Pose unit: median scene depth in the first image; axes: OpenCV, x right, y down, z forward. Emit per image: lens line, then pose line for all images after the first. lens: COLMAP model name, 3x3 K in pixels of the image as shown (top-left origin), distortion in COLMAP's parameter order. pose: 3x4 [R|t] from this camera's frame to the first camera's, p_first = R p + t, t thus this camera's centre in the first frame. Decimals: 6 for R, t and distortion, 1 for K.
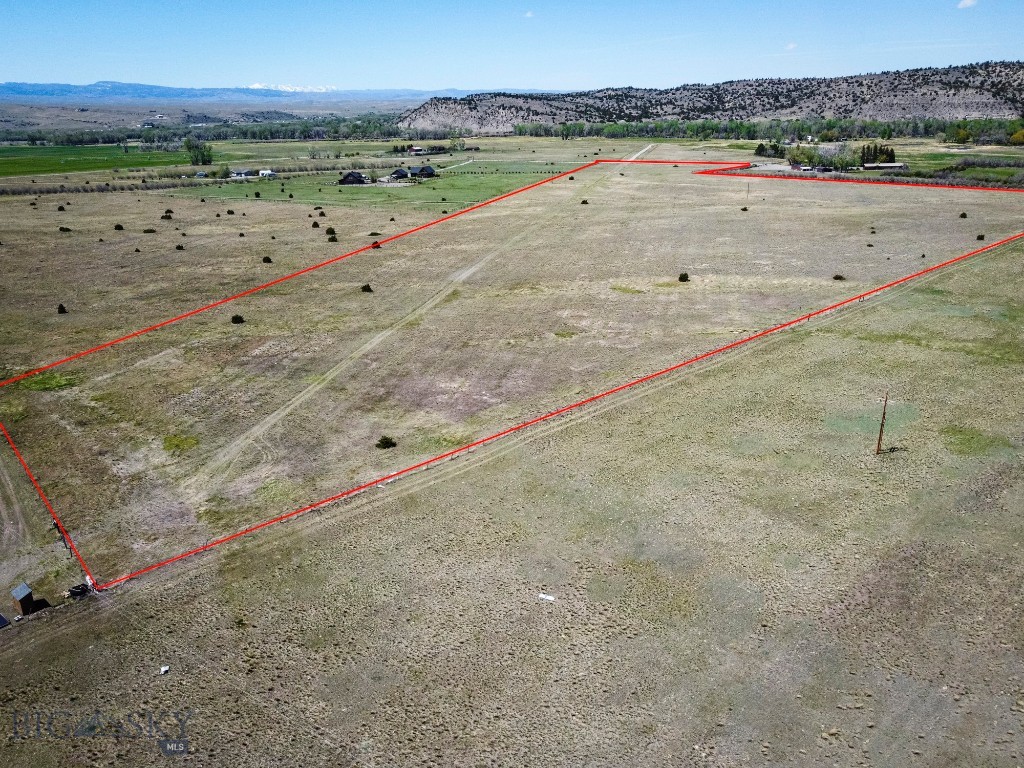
lens RADIAL K [[788.2, 0, 506.1], [0, 788.2, 385.1], [0, 0, 1]] dist [-0.001629, -0.005188]
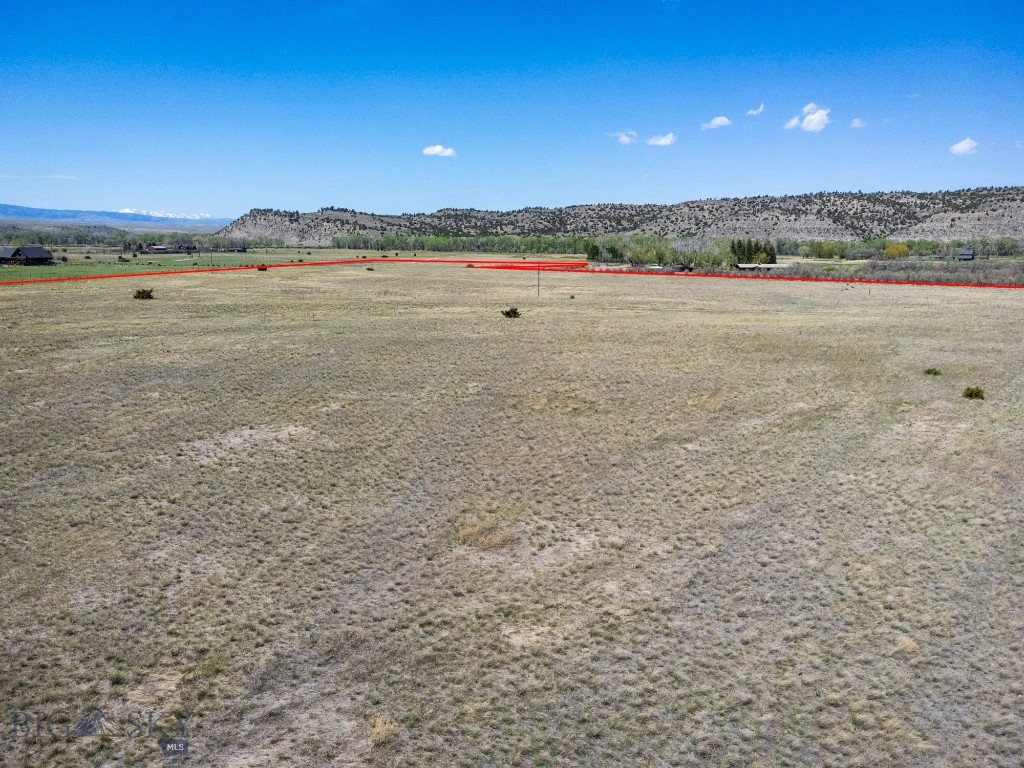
lens RADIAL K [[756.0, 0, 512.0], [0, 756.0, 384.0], [0, 0, 1]] dist [0.055098, -0.089982]
pose [[0.985057, 0.001177, 0.172222, 0.057084], [0.025401, 0.988048, -0.152041, -0.031996], [-0.170342, 0.154144, 0.973254, 0.155282]]
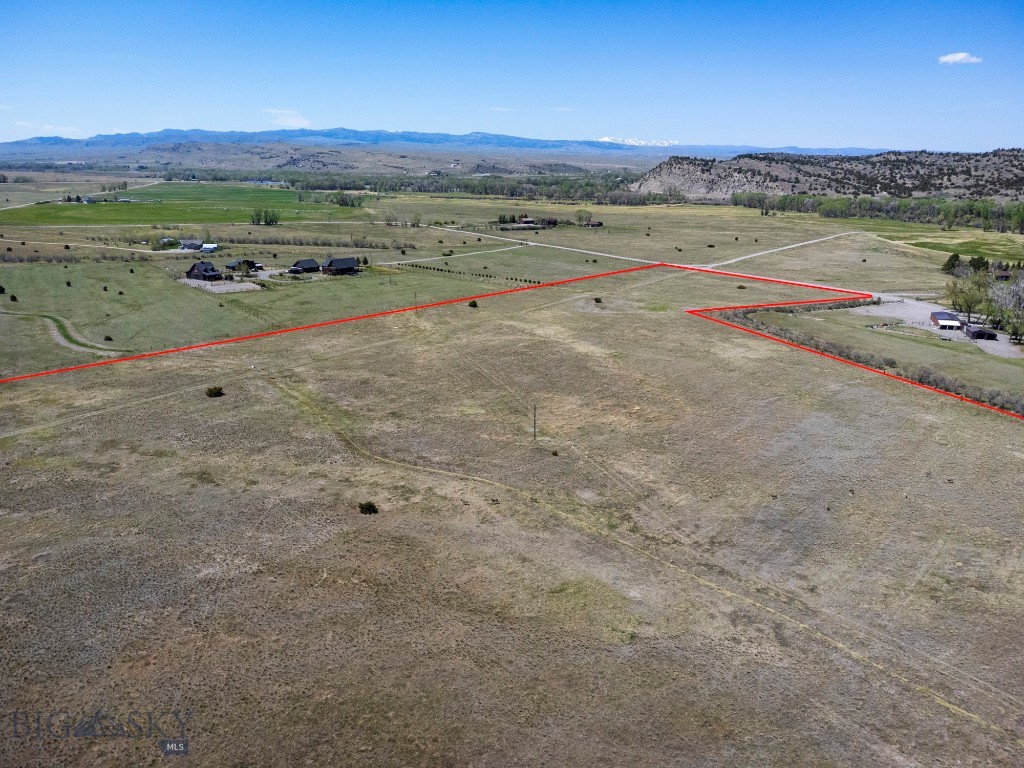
lens RADIAL K [[761.9, 0, 510.7], [0, 761.9, 384.3], [0, 0, 1]] dist [0.003627, 0.024272]
pose [[0.917854, 0.142593, -0.370420, 0.114221], [-0.162416, 0.986461, -0.022708, -0.066250], [0.362167, 0.081005, 0.928587, 0.163266]]
